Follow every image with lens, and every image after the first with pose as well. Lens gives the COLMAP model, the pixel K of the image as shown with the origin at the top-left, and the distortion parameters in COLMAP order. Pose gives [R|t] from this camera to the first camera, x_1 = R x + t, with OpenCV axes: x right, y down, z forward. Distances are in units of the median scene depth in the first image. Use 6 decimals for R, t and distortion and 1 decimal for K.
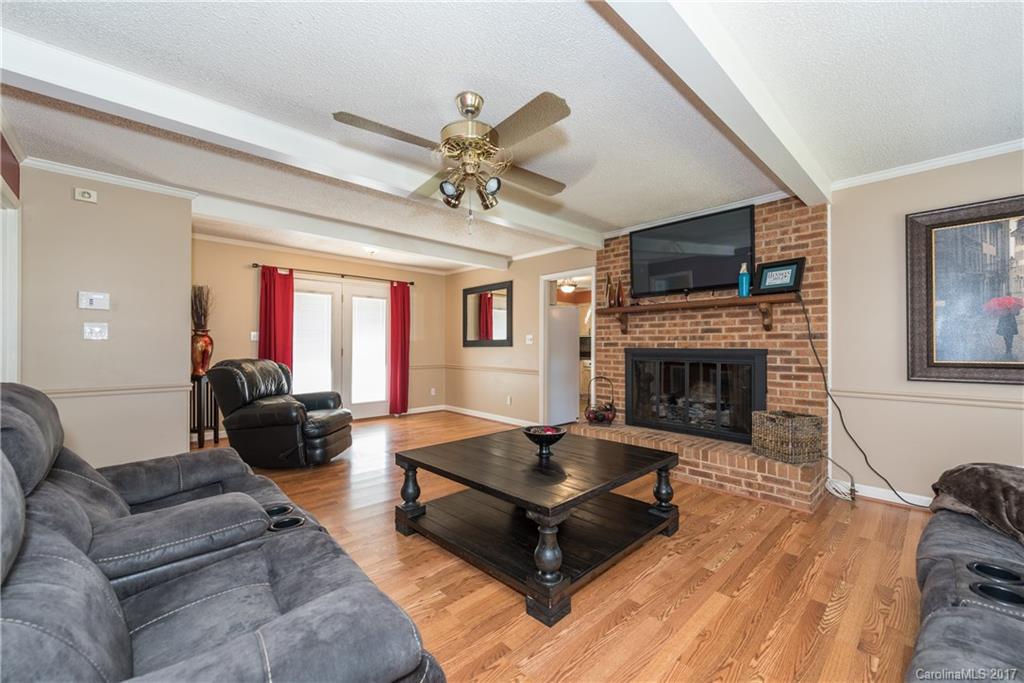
lens RADIAL K [[405.1, 0, 515.0], [0, 405.1, 345.7], [0, 0, 1]] dist [0.000611, -0.000552]
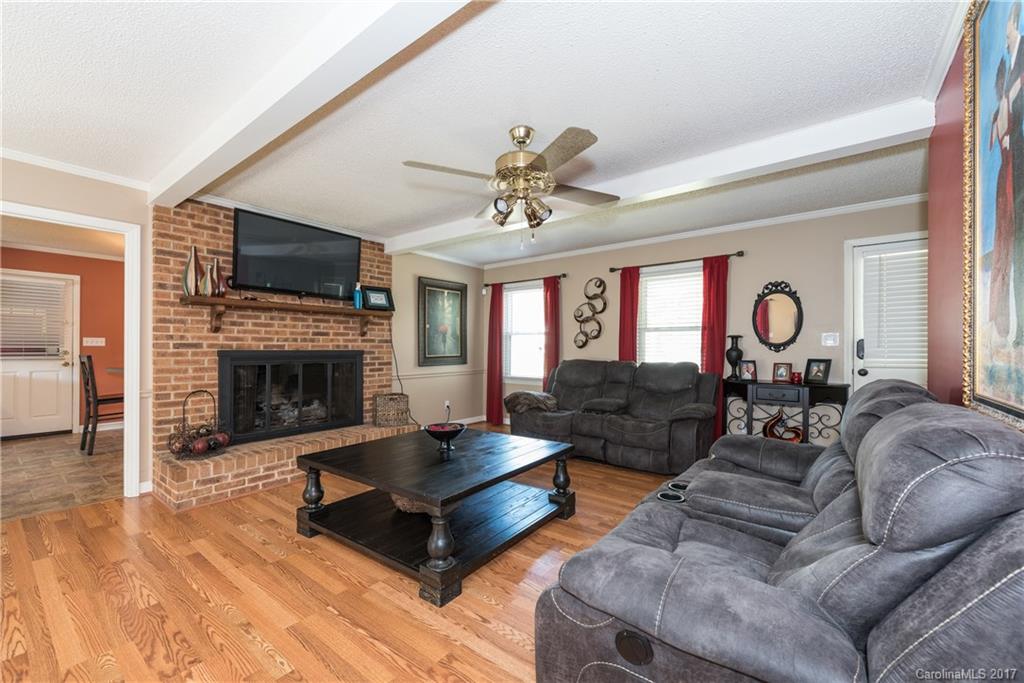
lens RADIAL K [[405.1, 0, 515.0], [0, 405.1, 345.7], [0, 0, 1]] dist [0.000611, -0.000552]
pose [[-0.153283, 0.003944, 0.988175, -0.637255], [-0.002897, 0.999986, -0.004440, -0.001512], [-0.988178, -0.003544, -0.153269, 0.596784]]
